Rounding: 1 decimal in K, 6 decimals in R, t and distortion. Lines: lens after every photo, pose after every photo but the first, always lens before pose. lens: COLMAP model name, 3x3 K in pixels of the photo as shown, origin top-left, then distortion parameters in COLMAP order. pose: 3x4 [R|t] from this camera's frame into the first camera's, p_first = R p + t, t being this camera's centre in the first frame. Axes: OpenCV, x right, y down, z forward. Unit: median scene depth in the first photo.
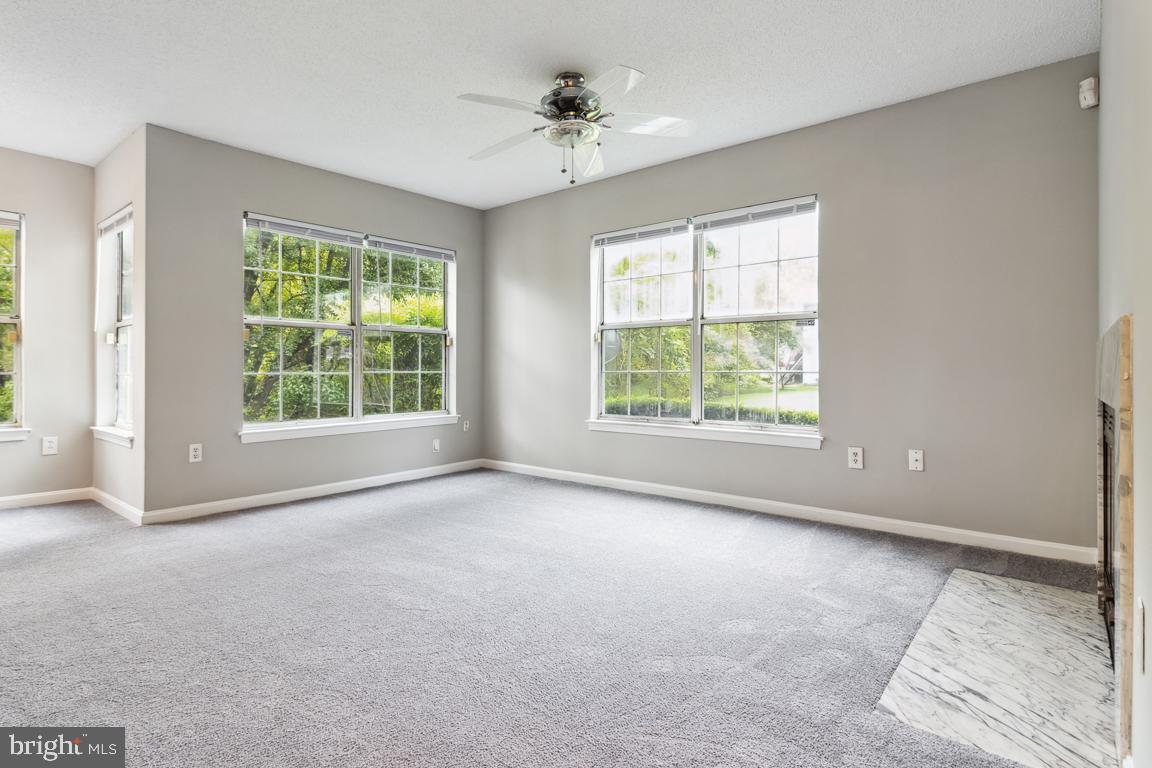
lens RADIAL K [[598.1, 0, 587.5], [0, 598.1, 369.1], [0, 0, 1]] dist [0.001178, 0.000342]
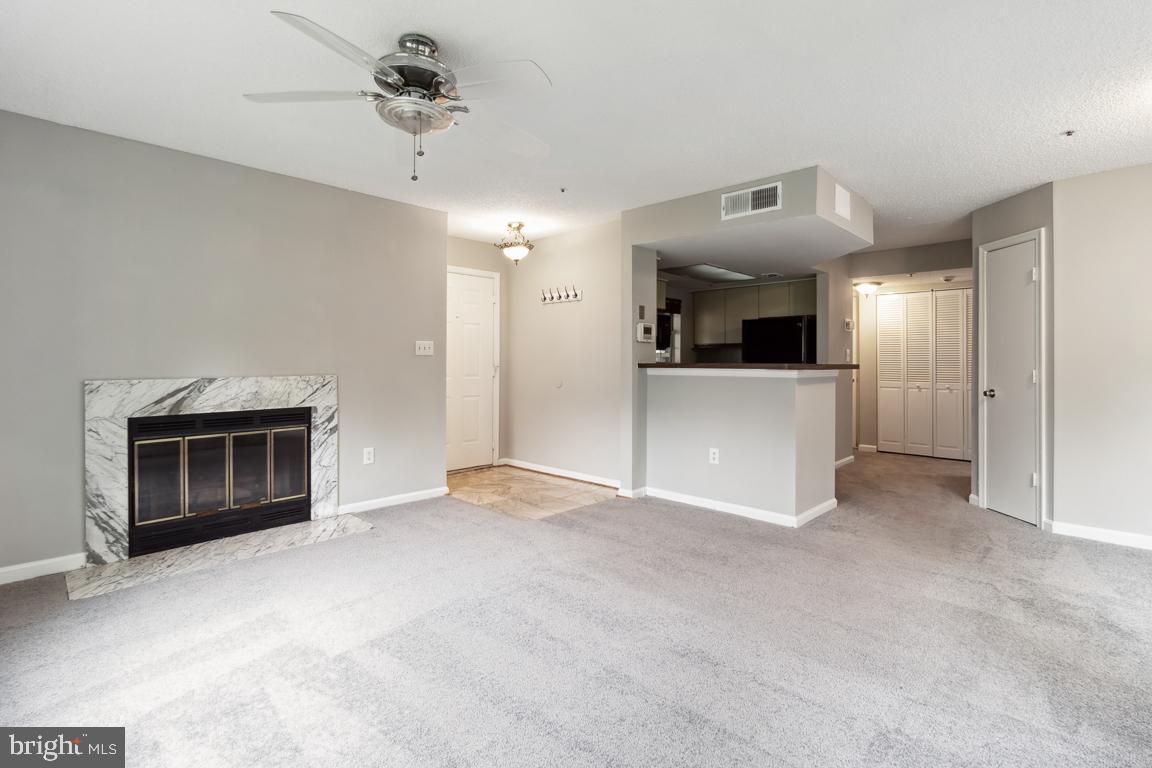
lens RADIAL K [[534.1, 0, 576.9], [0, 534.1, 374.0], [0, 0, 1]] dist [0.001983, 0.000405]
pose [[-0.996687, -0.001034, 0.081321, -0.409733], [-0.000326, 0.999962, 0.008728, -0.080621], [-0.081326, 0.008673, -0.996650, 2.316856]]
